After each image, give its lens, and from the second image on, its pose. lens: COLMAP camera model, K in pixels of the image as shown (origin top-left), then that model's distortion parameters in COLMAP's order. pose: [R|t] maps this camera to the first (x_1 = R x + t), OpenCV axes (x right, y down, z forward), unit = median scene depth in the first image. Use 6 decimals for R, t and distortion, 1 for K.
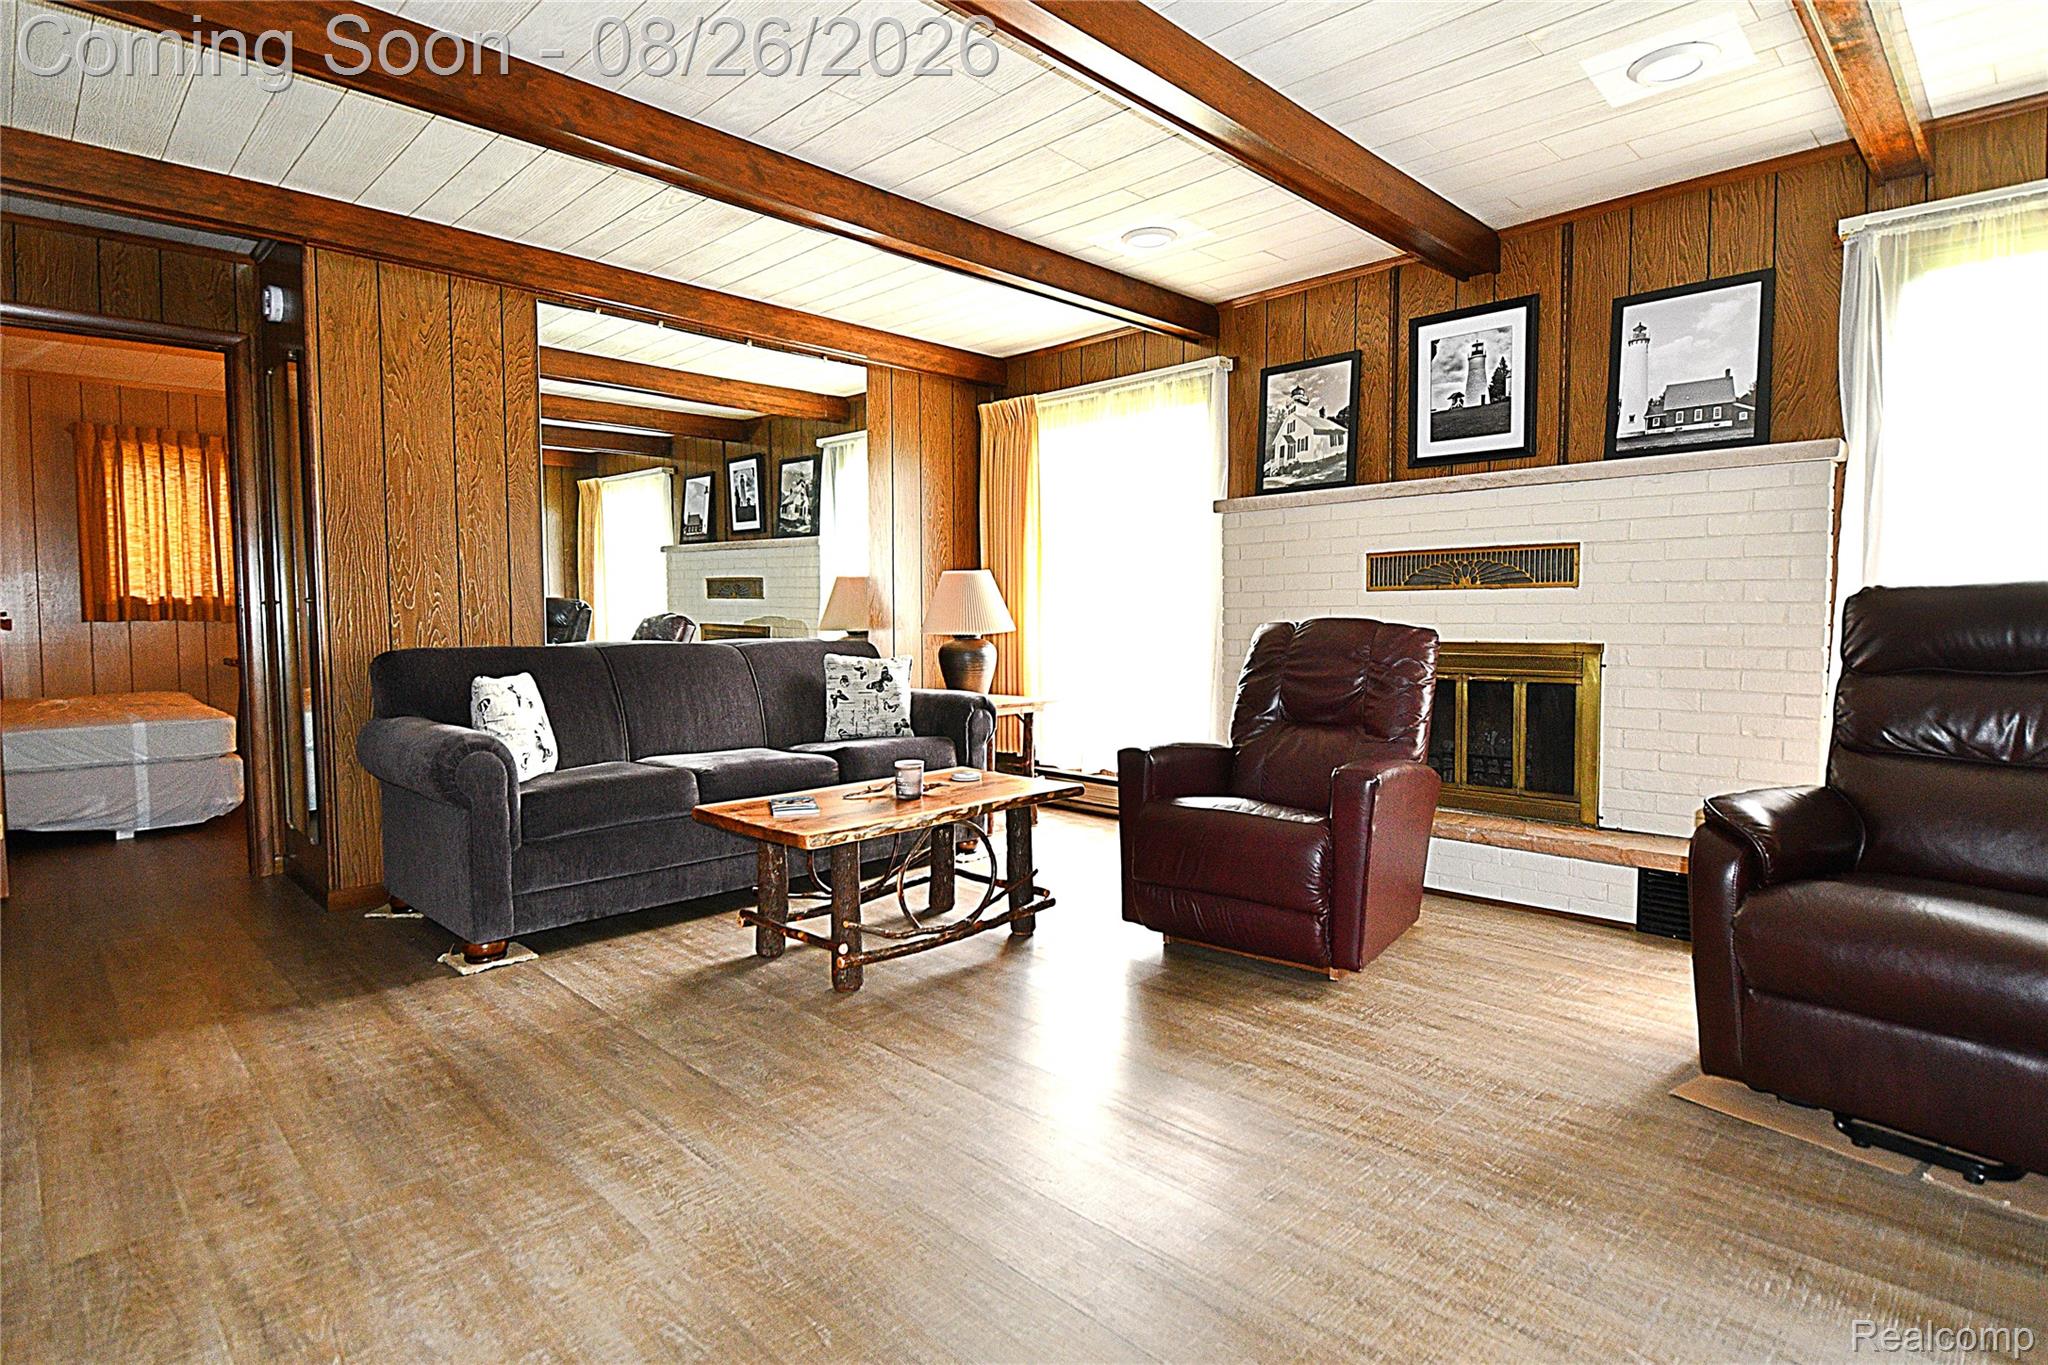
lens RADIAL K [[1047.3, 0, 1039.7], [0, 1047.3, 680.4], [0, 0, 1]] dist [0.000637, -0.010219]
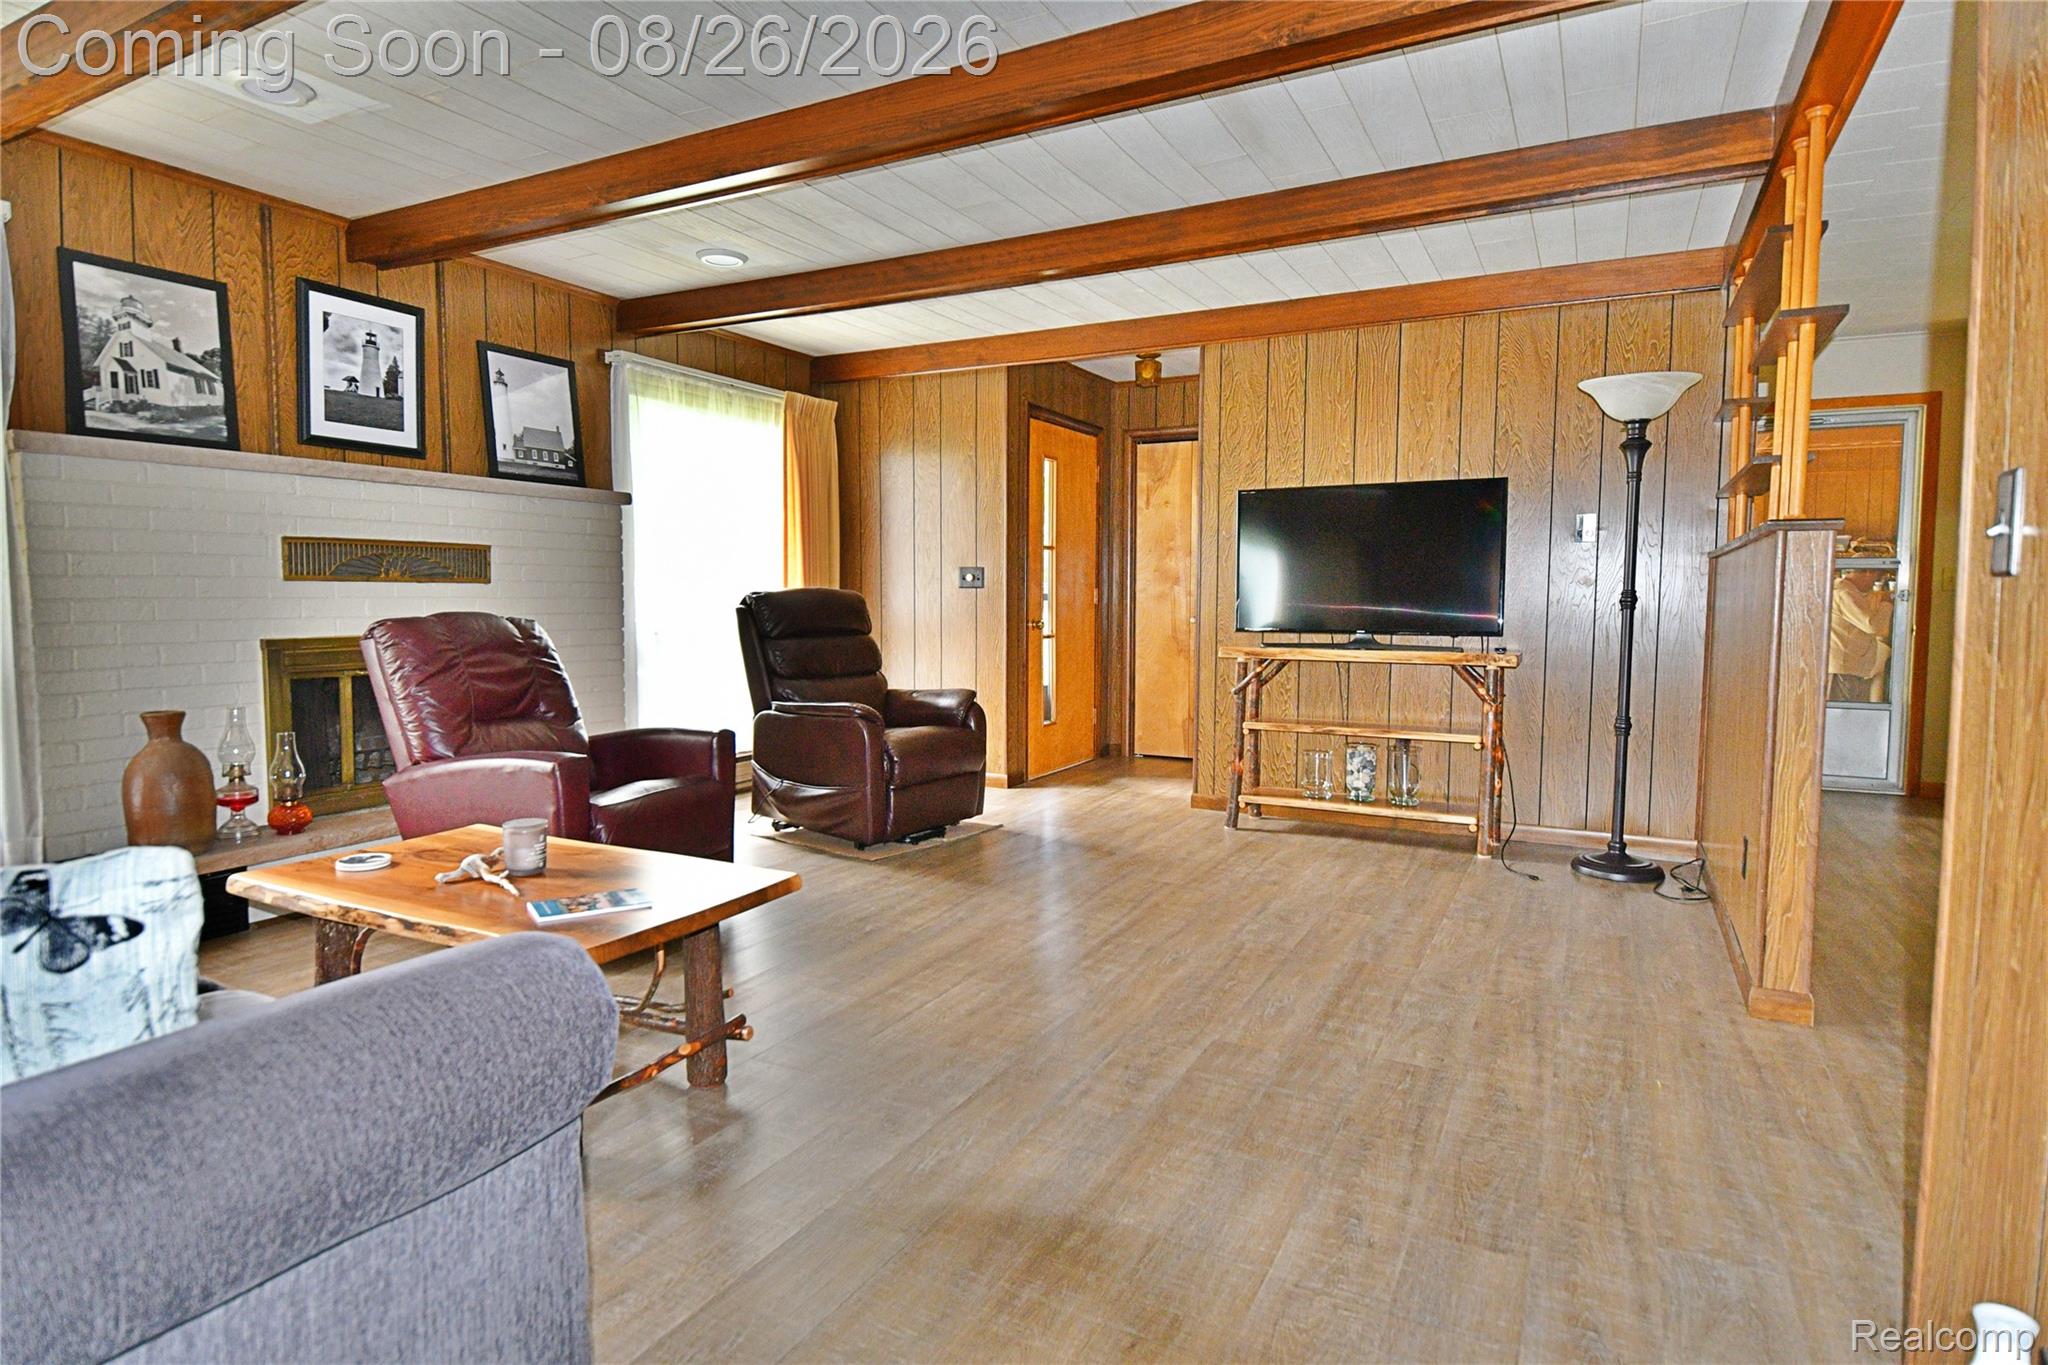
lens RADIAL K [[1047.3, 0, 1038.7], [0, 1047.3, 681.2], [0, 0, 1]] dist [0.000637, -0.010219]
pose [[-0.293195, -0.070079, 0.953481, -0.894050], [0.060695, 0.993934, 0.091717, -0.058304], [-0.954124, 0.084763, -0.287163, 0.867893]]
